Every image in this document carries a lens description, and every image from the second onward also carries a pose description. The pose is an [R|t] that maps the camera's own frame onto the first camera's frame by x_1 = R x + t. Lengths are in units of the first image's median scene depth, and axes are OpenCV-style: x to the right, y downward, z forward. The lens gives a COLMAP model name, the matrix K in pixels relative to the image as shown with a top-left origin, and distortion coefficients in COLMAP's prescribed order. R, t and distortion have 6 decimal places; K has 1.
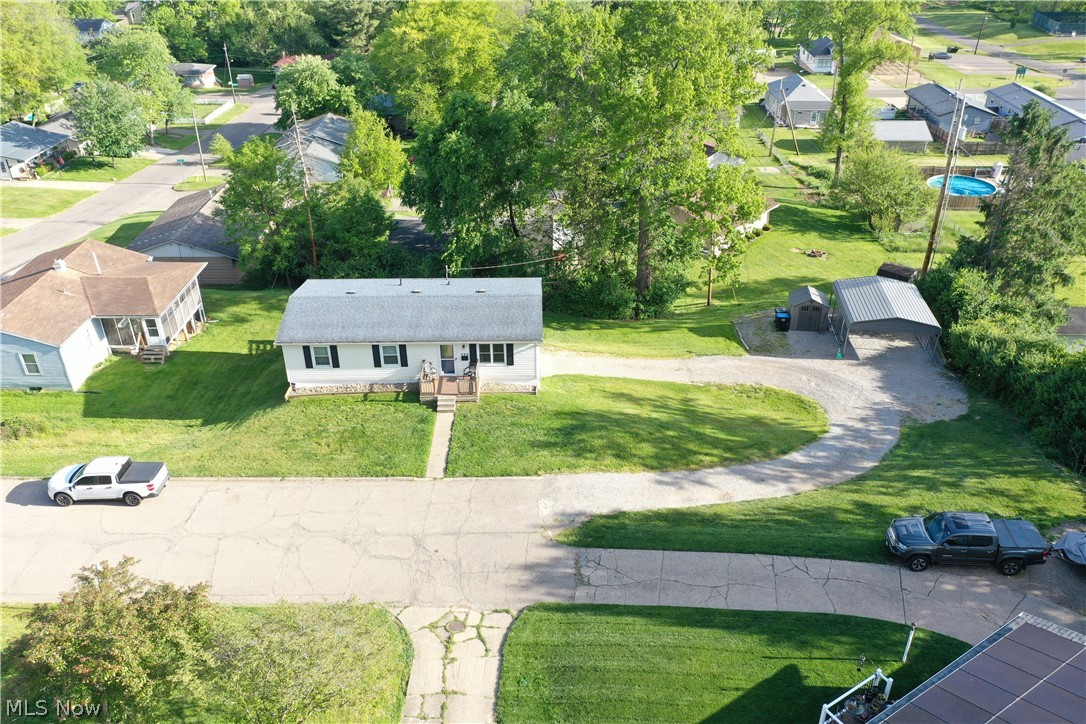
lens RADIAL K [[865.1, 0, 549.3], [0, 865.1, 362.9], [0, 0, 1]] dist [0.013195, 0.007808]
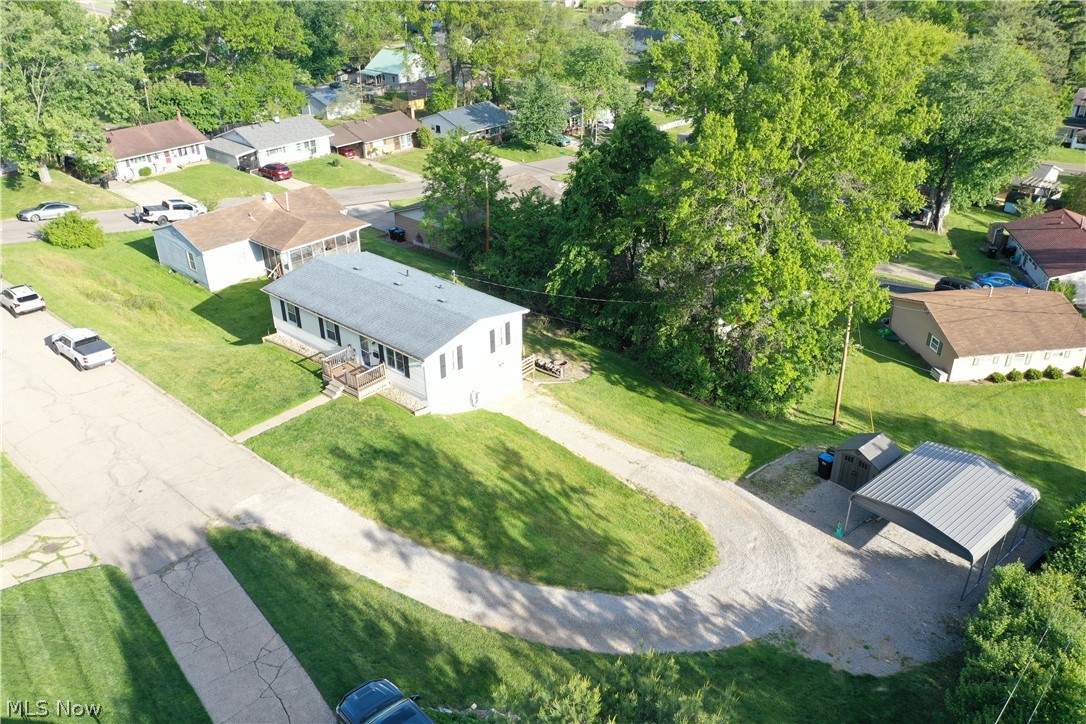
lens RADIAL K [[865.1, 0, 543.2], [0, 865.1, 366.2], [0, 0, 1]] dist [0.013195, 0.007808]
pose [[0.747209, 0.312221, -0.586683, 0.636505], [-0.329535, 0.940670, 0.080905, -0.138166], [0.577136, 0.132879, 0.805765, 0.311535]]
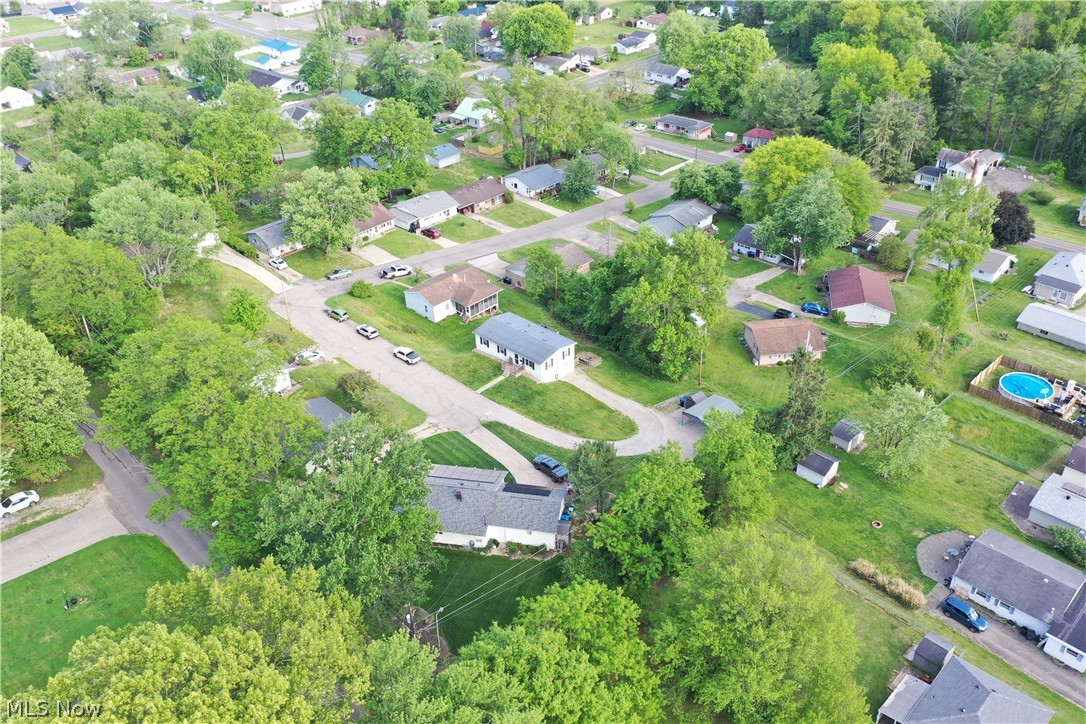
lens RADIAL K [[865.1, 0, 544.8], [0, 865.1, 358.9], [0, 0, 1]] dist [0.013195, 0.007808]
pose [[0.722130, 0.358932, -0.591352, 1.565891], [-0.326983, 0.930435, 0.165449, -0.486762], [0.609599, 0.073887, 0.789259, -1.103132]]
